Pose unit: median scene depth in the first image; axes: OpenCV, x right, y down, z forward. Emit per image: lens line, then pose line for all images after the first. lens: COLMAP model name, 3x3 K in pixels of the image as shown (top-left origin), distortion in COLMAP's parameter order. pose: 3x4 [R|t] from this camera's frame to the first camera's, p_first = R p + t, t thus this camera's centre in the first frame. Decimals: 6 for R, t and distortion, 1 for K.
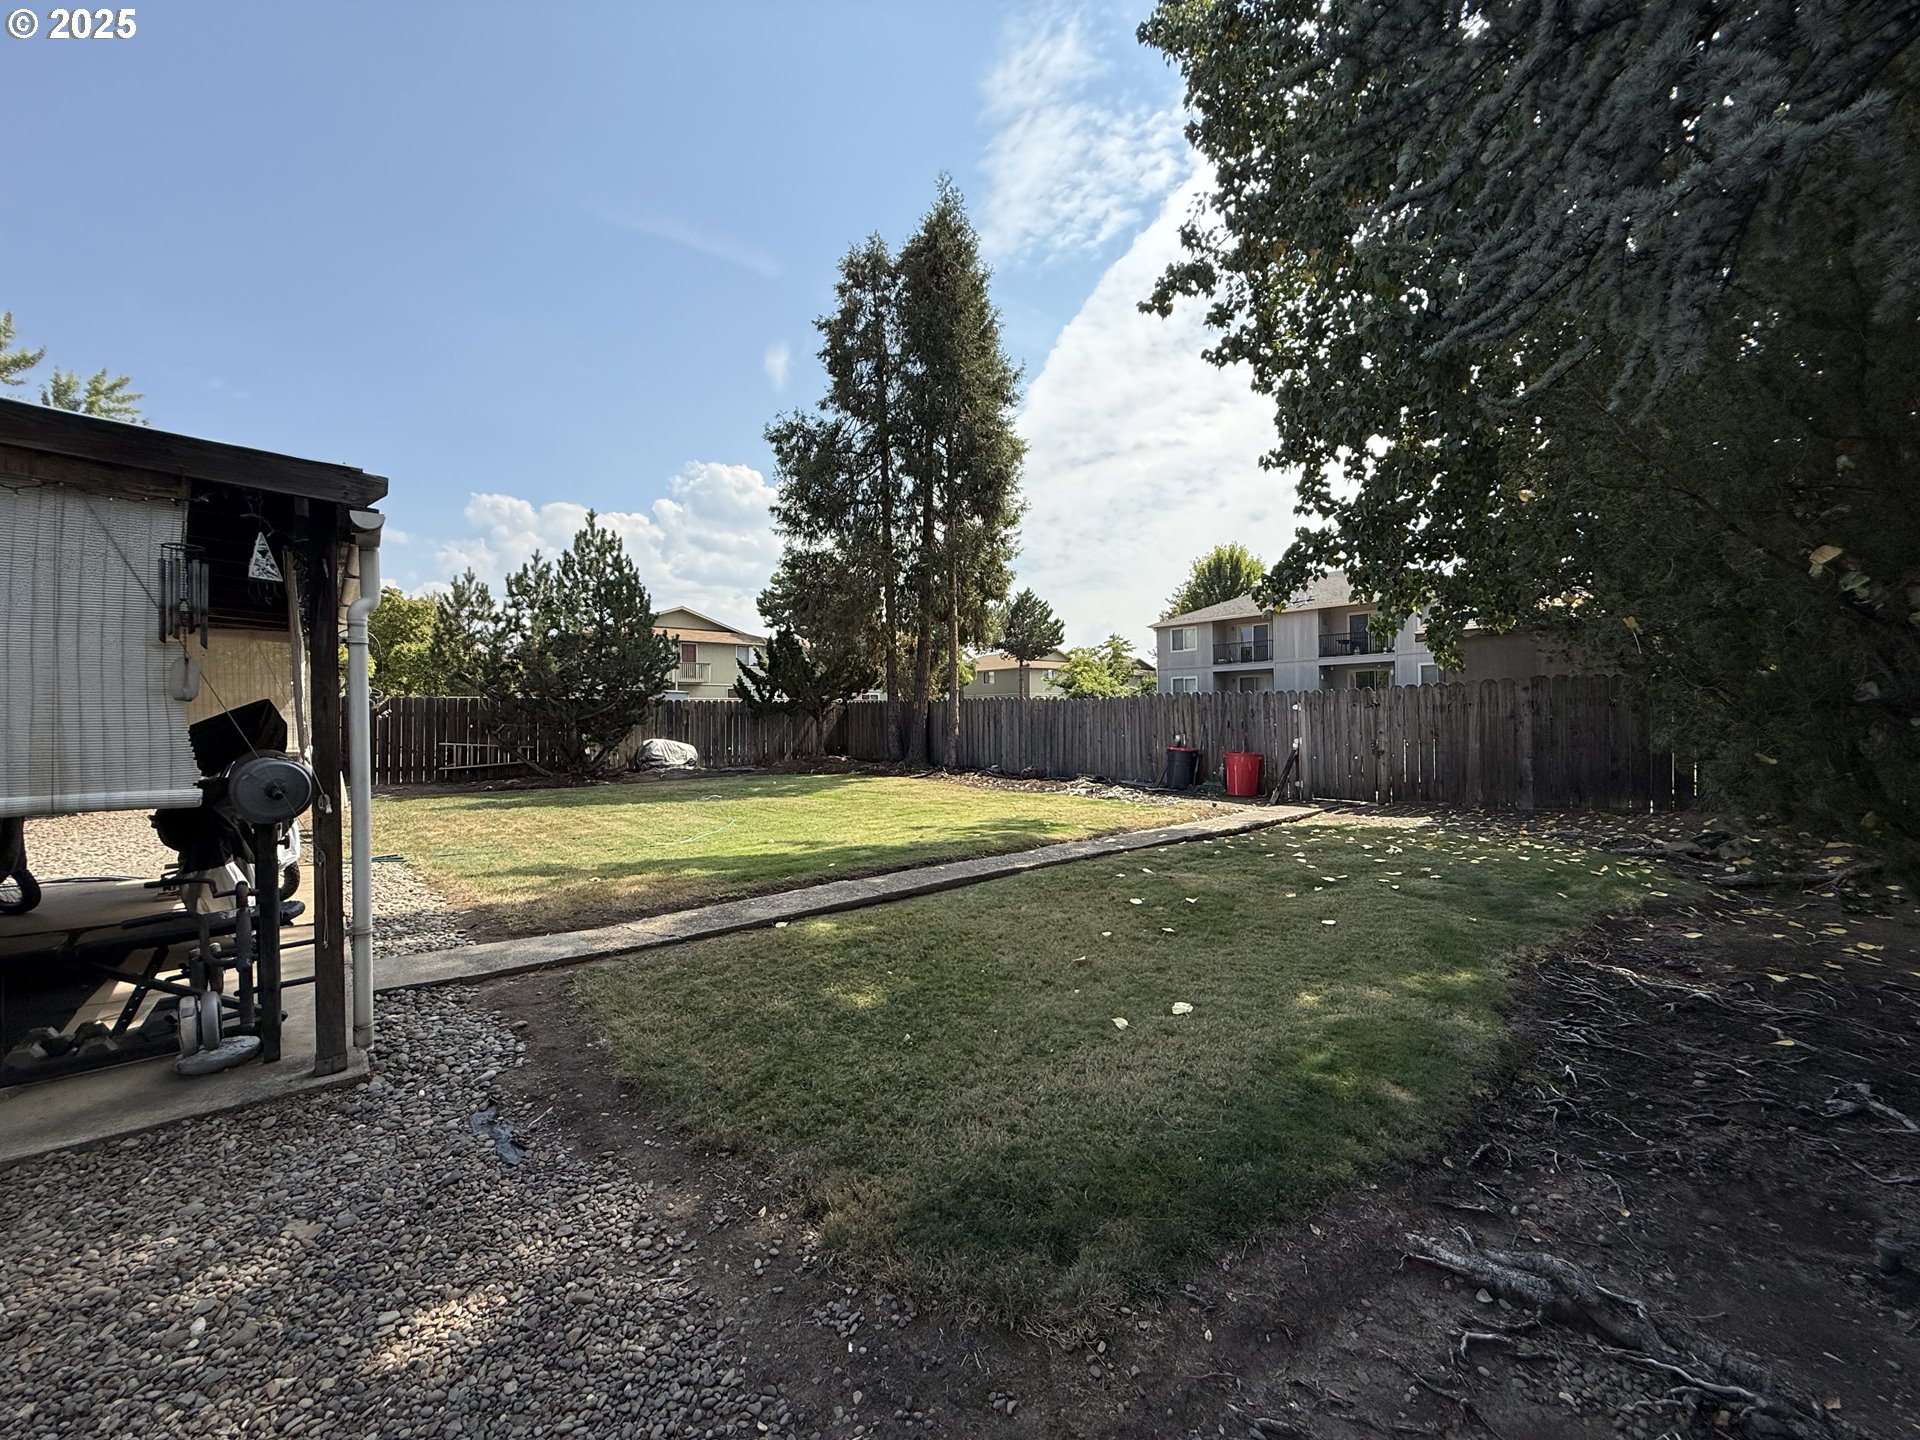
lens RADIAL K [[764.9, 0, 960.0], [0, 764.9, 720.0], [0, 0, 1]] dist [-0.000669, -0.000060]
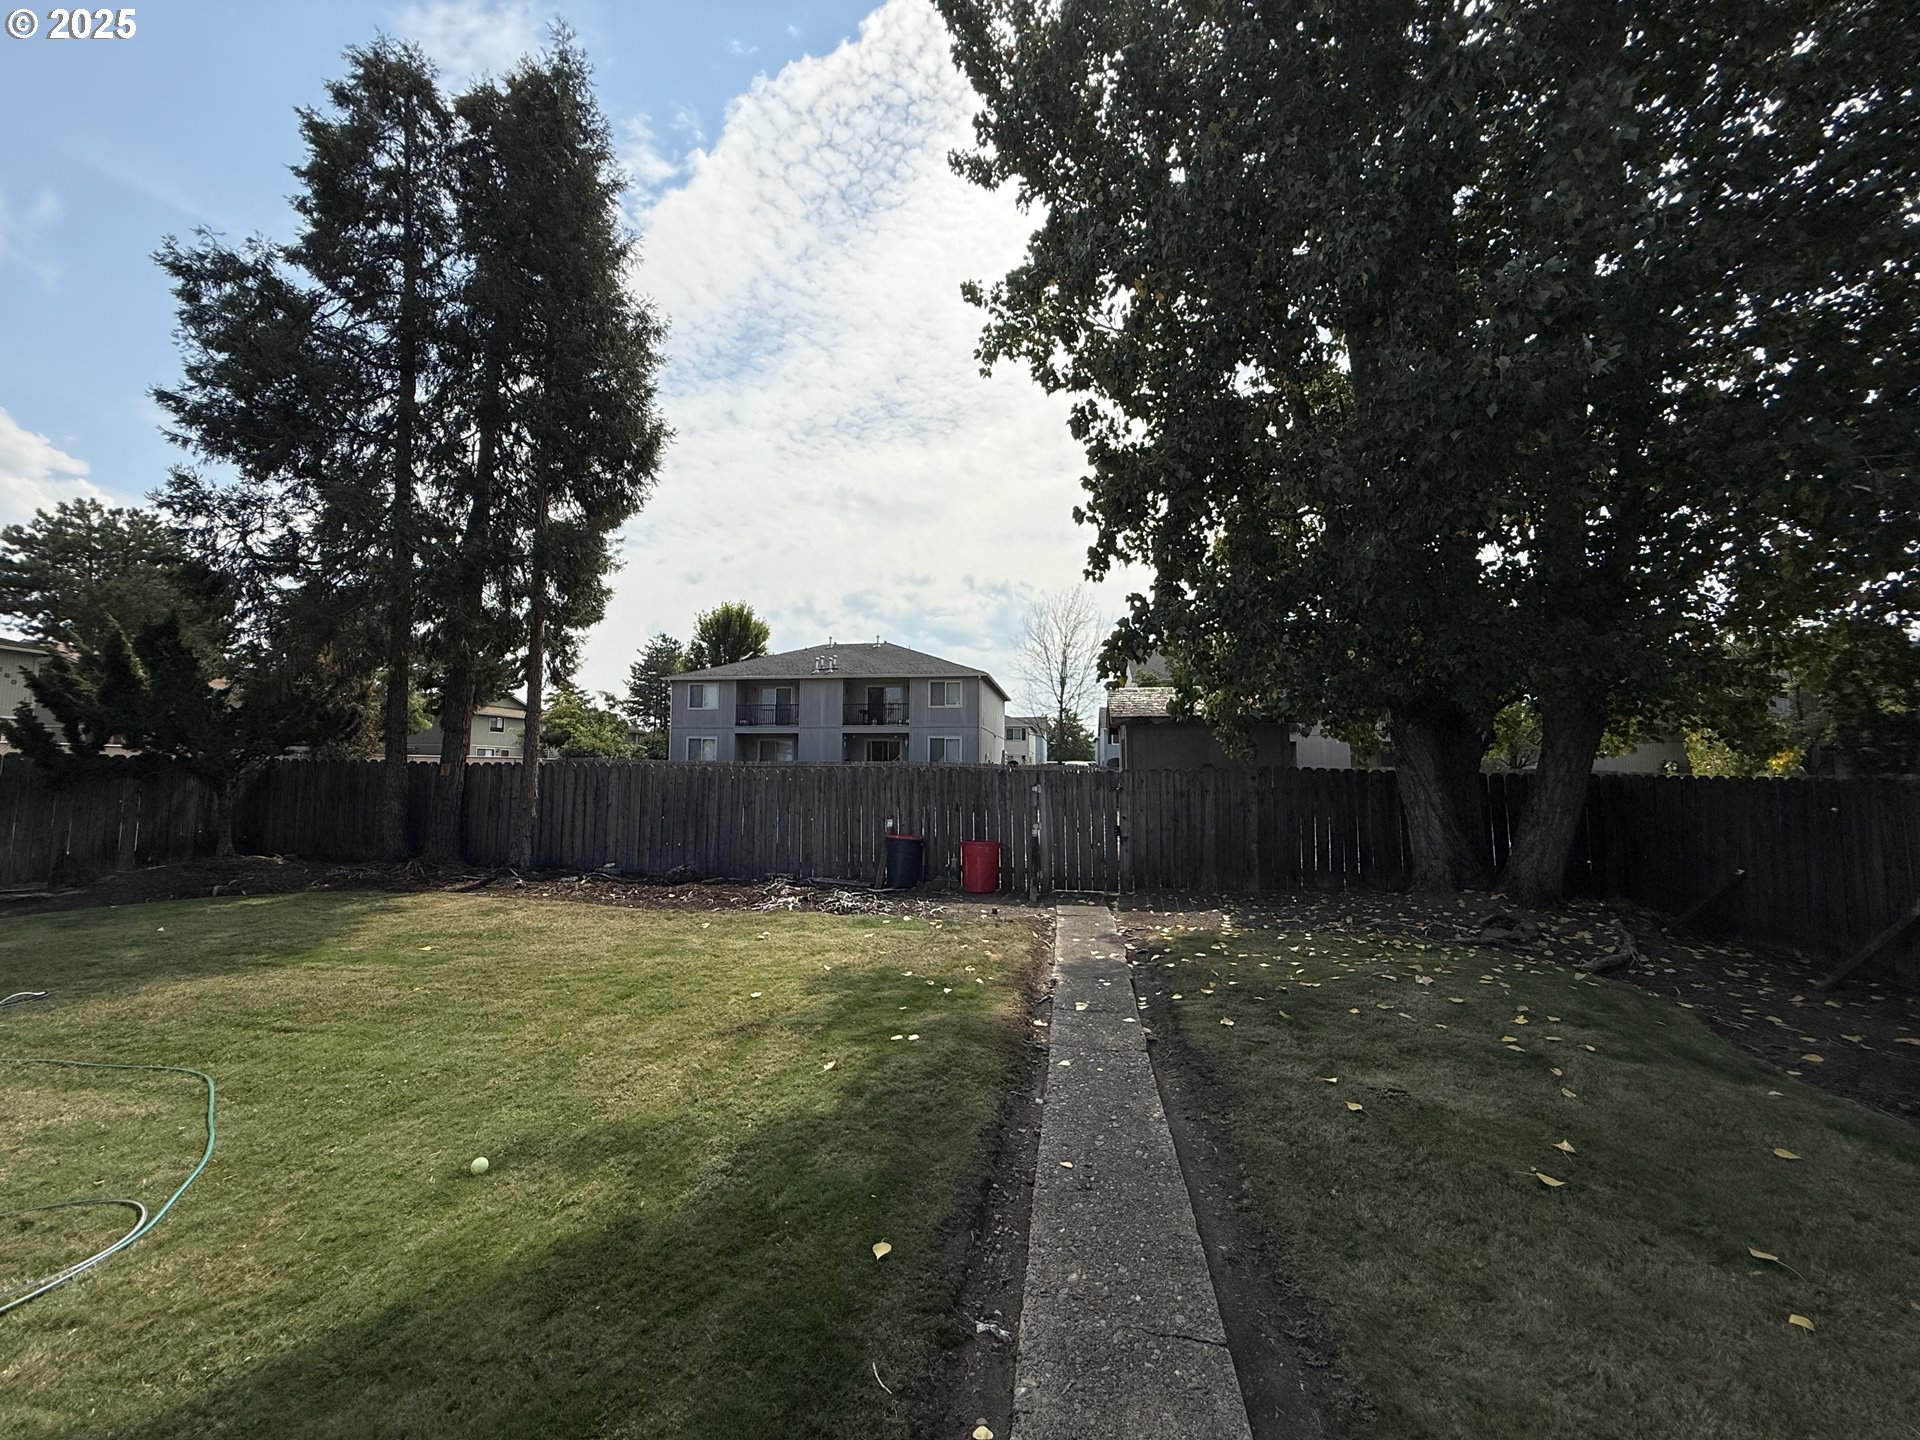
lens RADIAL K [[764.9, 0, 960.0], [0, 764.9, 720.0], [0, 0, 1]] dist [-0.000669, -0.000060]
pose [[0.763811, 0.064038, 0.642255, -0.141105], [-0.014555, 0.996522, -0.082051, -0.014883], [-0.645275, 0.053323, 0.762087, 0.238419]]
